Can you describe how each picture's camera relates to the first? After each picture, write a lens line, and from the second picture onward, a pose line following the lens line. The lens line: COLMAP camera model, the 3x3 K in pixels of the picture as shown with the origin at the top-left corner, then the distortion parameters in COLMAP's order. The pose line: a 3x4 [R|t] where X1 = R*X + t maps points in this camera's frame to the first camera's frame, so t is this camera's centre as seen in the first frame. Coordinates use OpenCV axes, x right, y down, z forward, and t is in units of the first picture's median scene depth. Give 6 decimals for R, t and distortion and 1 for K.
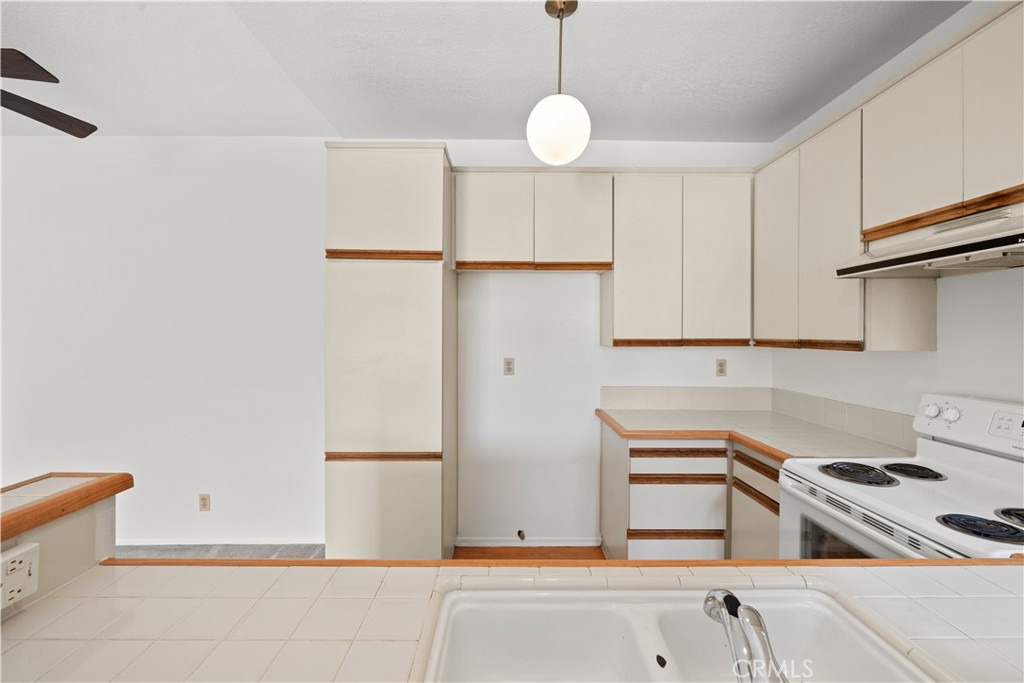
lens RADIAL K [[420.6, 0, 512.0], [0, 420.6, 341.5], [0, 0, 1]] dist [0.001418, 0.000062]
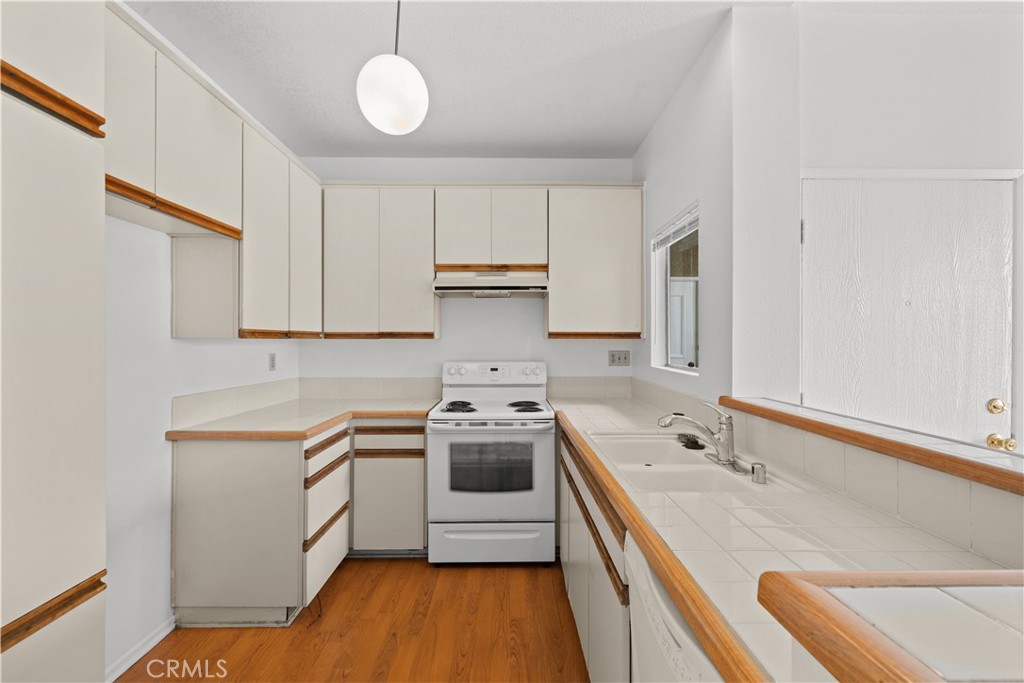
lens RADIAL K [[411.6, 0, 512.0], [0, 411.6, 341.5], [0, 0, 1]] dist [-0.002446, -0.000242]
pose [[0.004113, -0.001836, 0.999990, -0.531288], [0.018848, 0.999821, 0.001758, 0.026696], [-0.999814, 0.018841, 0.004147, 0.496824]]
